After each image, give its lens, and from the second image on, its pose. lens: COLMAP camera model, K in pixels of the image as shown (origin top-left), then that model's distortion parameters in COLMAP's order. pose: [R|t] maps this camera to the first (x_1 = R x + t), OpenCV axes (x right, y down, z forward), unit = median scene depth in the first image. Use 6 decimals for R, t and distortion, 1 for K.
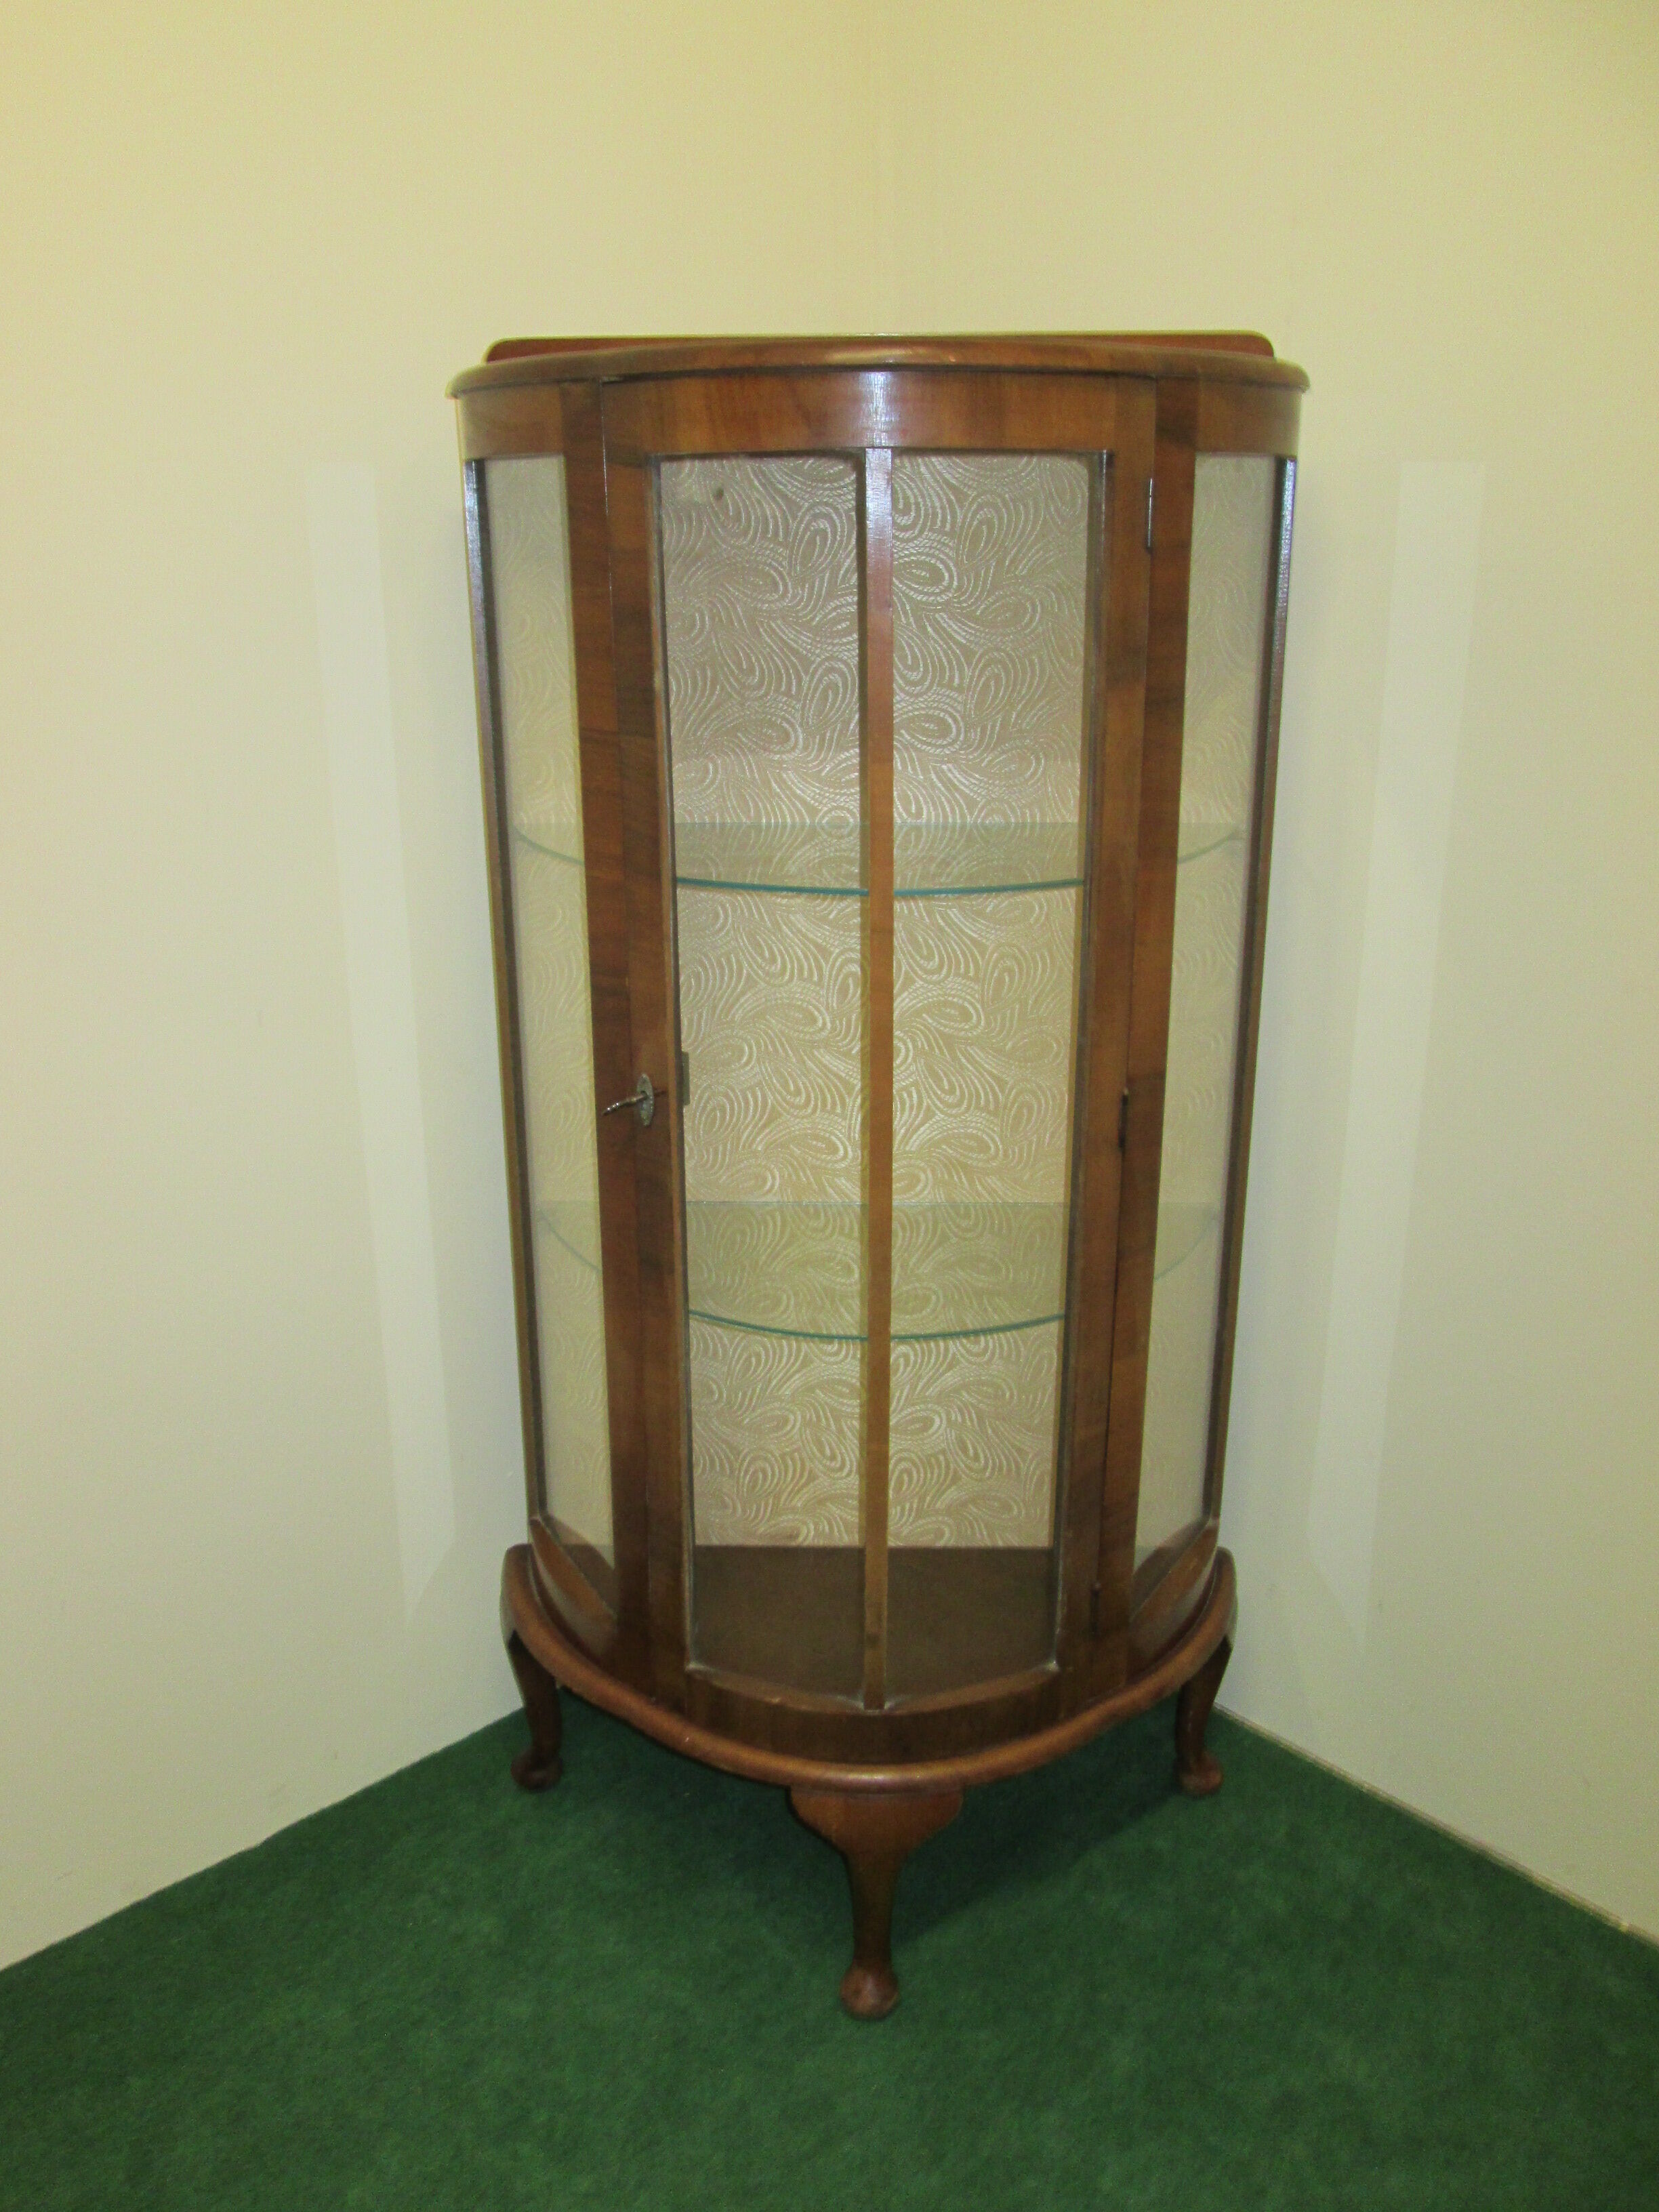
lens RADIAL K [[1840.1, 0, 850.0], [0, 1840.1, 1111.6], [0, 0, 1]] dist [-0.035186, -0.004982]
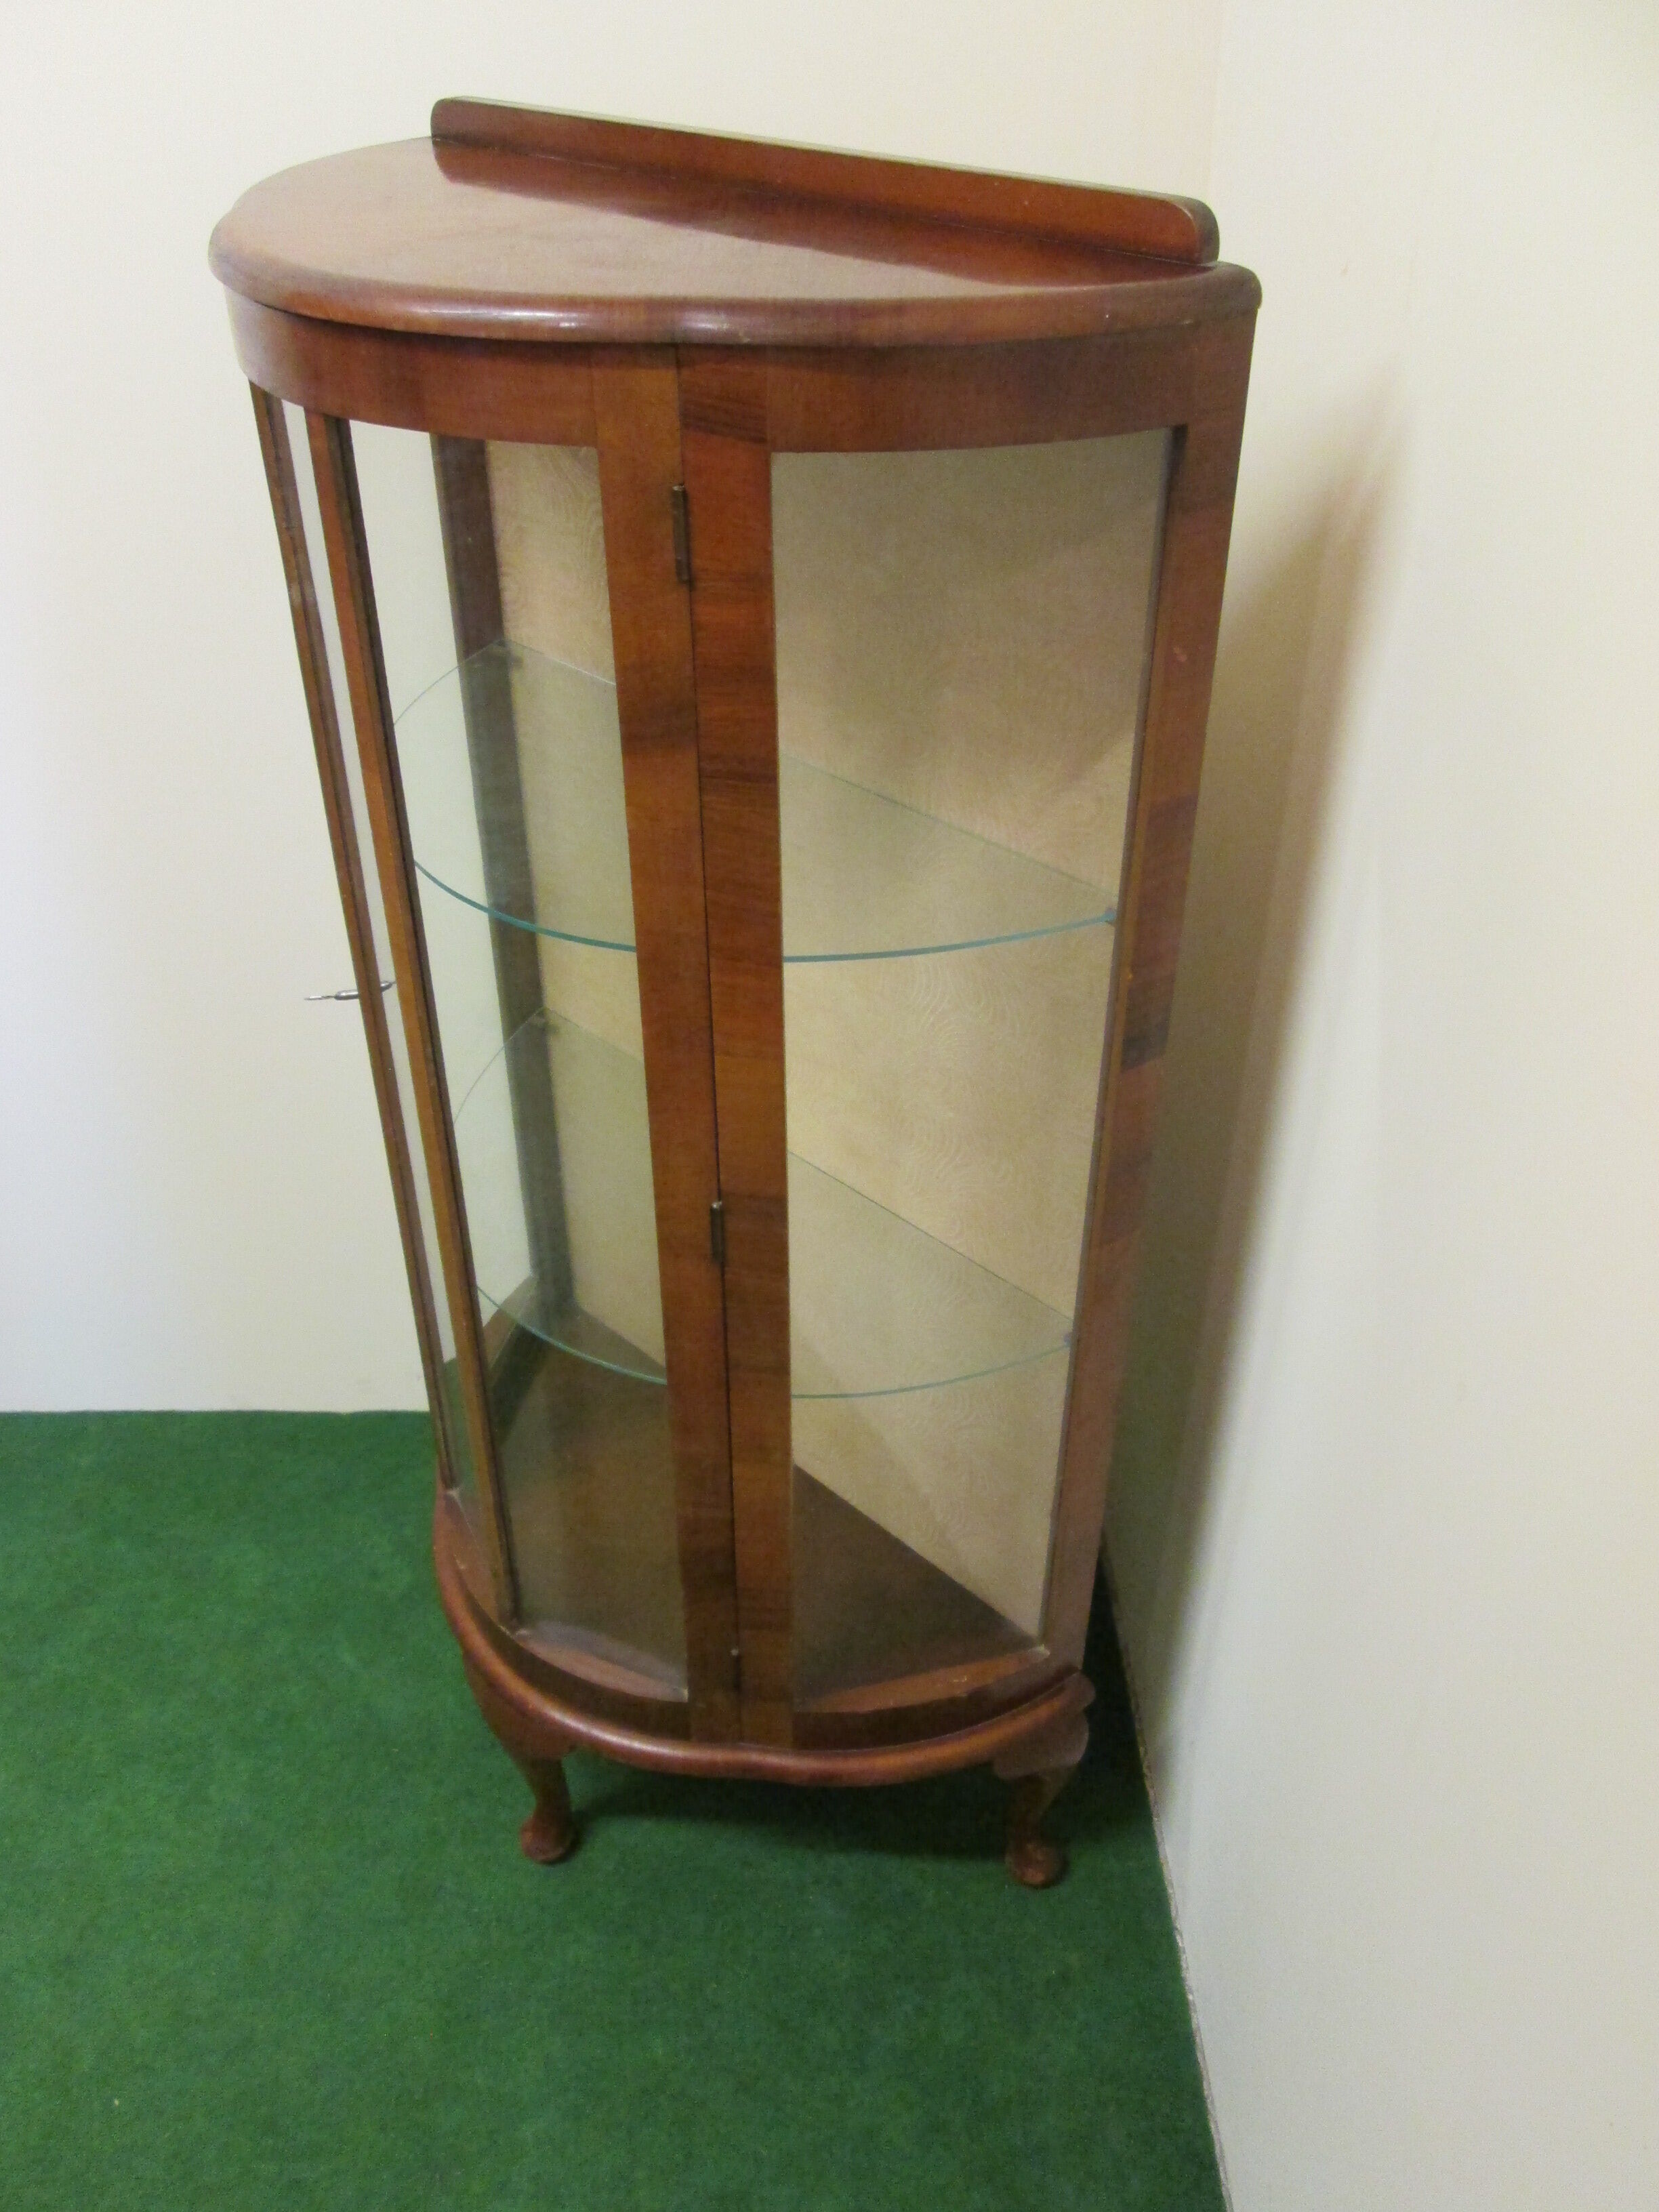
lens RADIAL K [[1840.1, 0, 828.5], [0, 1840.1, 1095.2], [0, 0, 1]] dist [-0.035186, -0.004982]
pose [[0.727287, 0.396839, -0.559975, 0.539244], [-0.222451, 0.908146, 0.354663, -0.307038], [0.649283, -0.133374, 0.748761, 0.369179]]
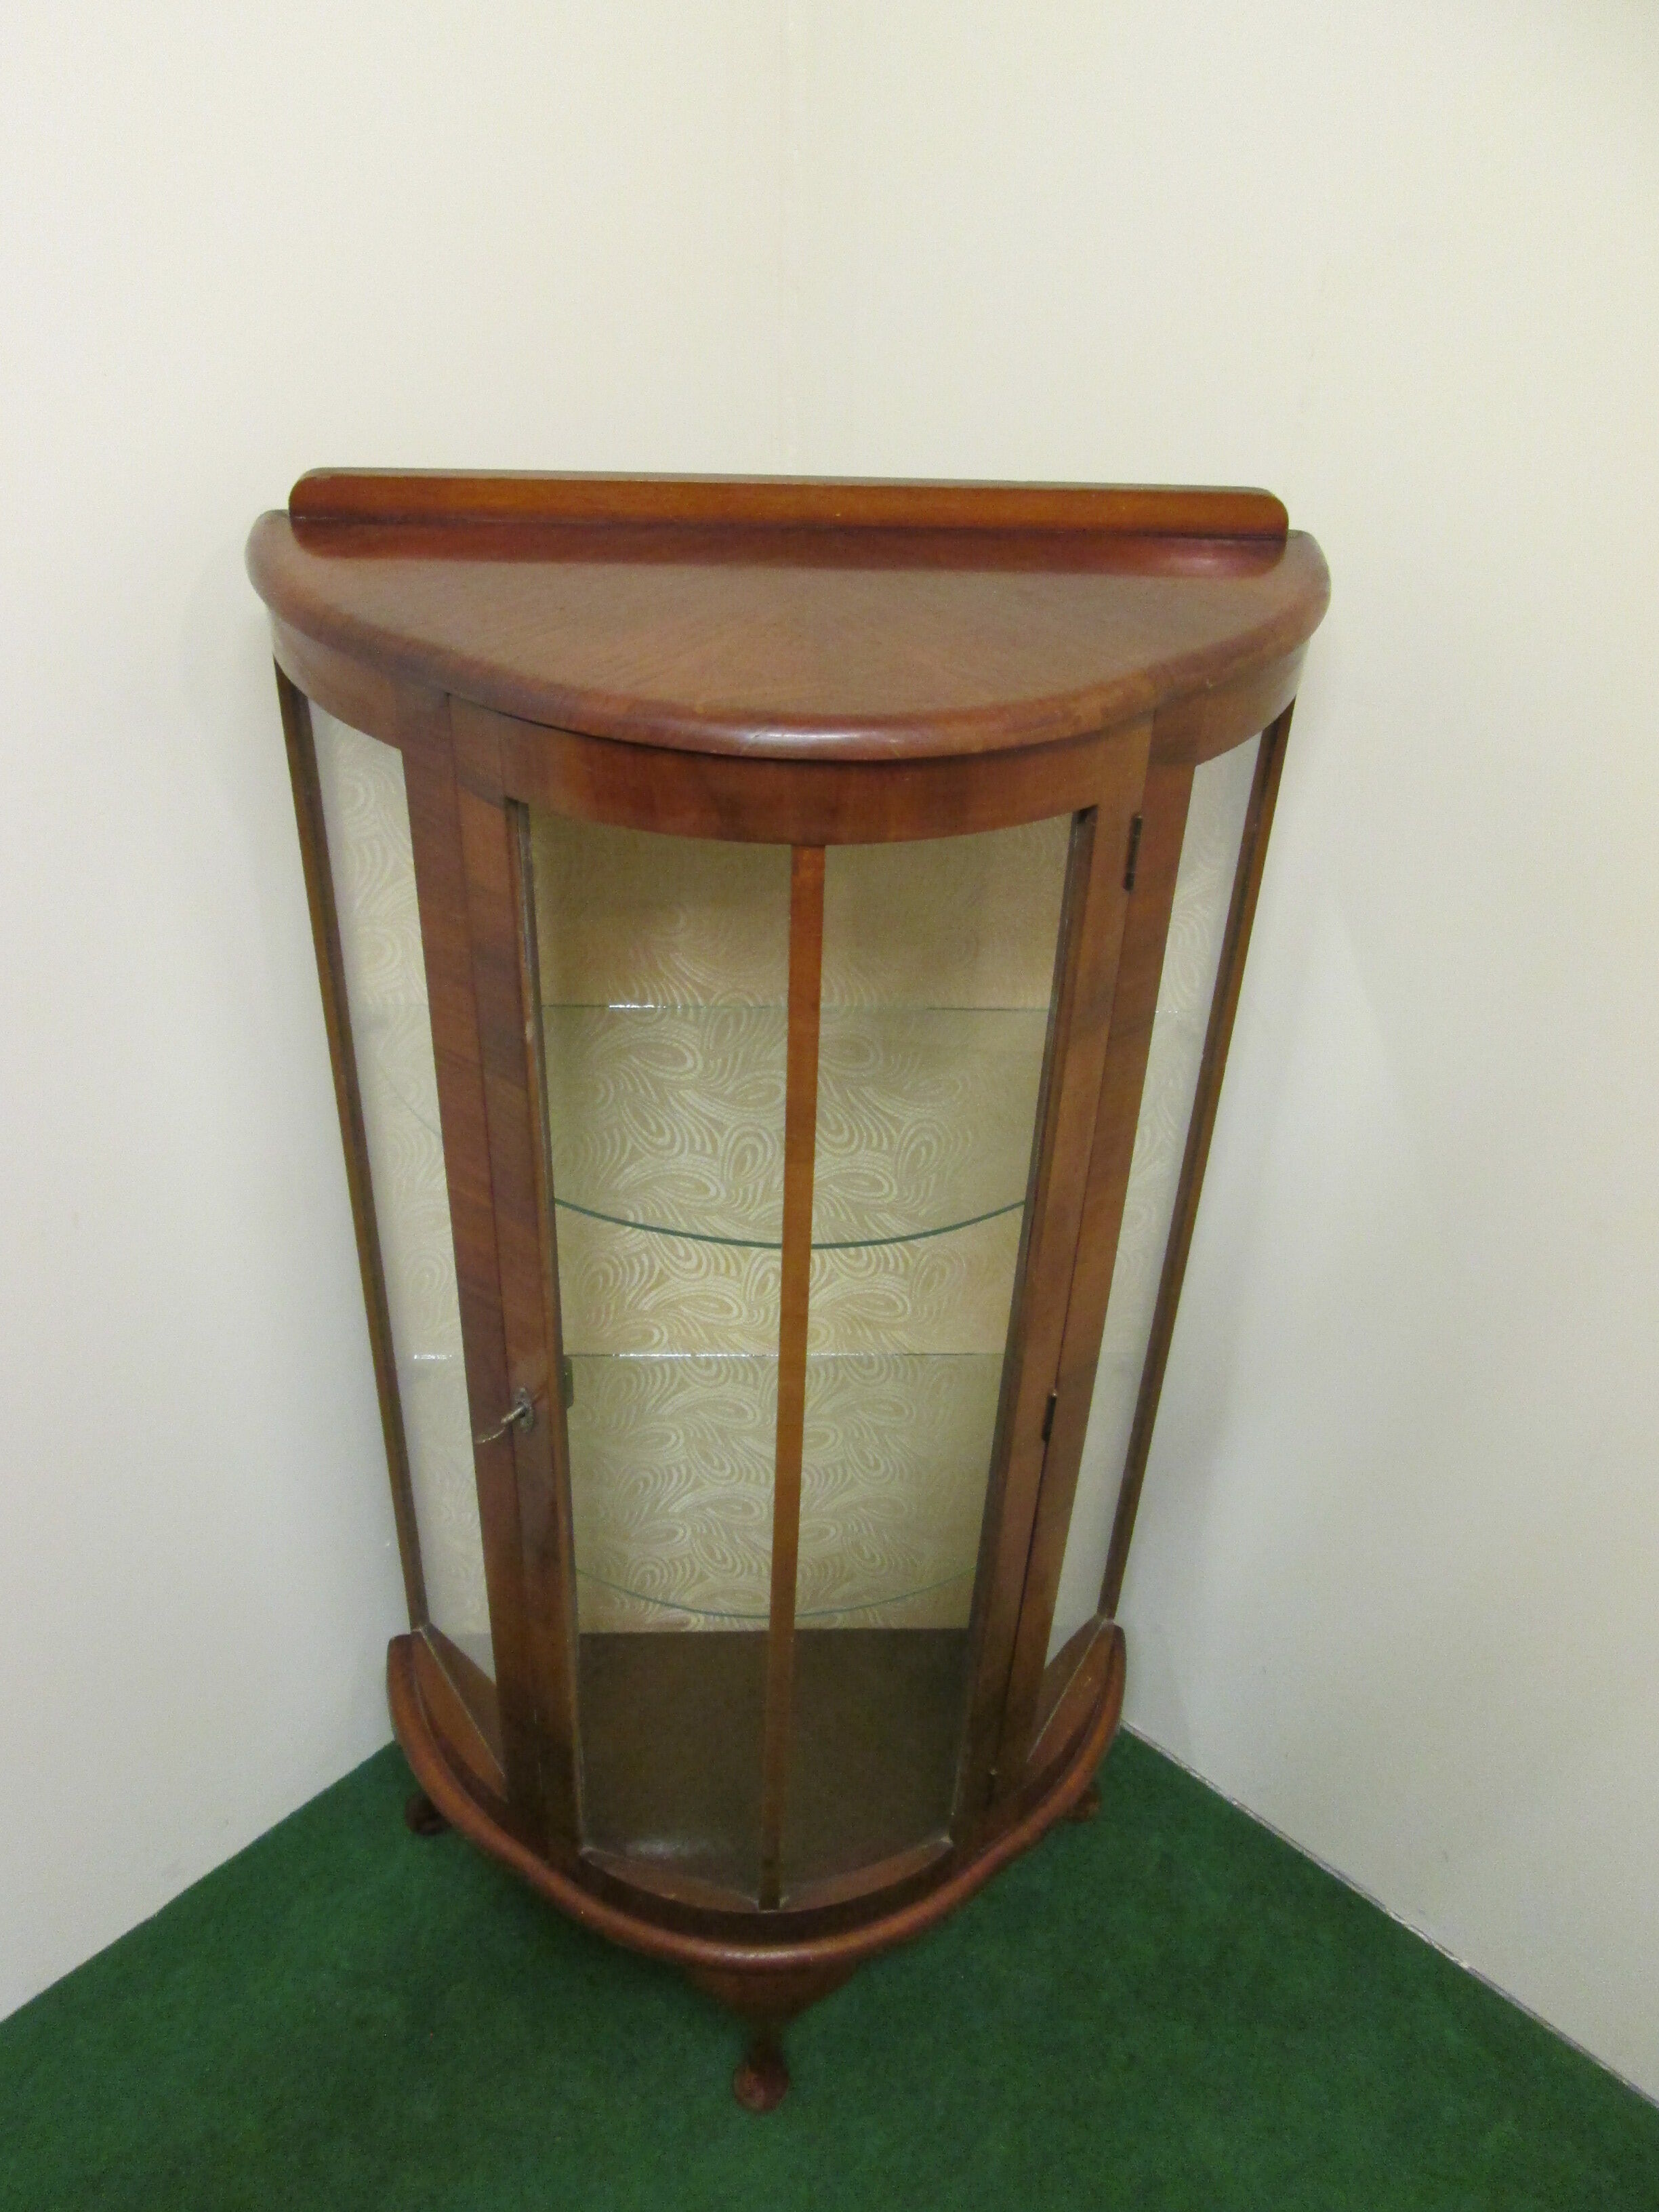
lens RADIAL K [[1840.1, 0, 835.0], [0, 1840.1, 1117.9], [0, 0, 1]] dist [-0.035186, -0.004982]
pose [[0.997720, 0.000946, 0.067484, -0.018278], [-0.020368, 0.957500, 0.287713, -0.347532], [-0.064343, -0.288431, 0.955336, 0.152073]]
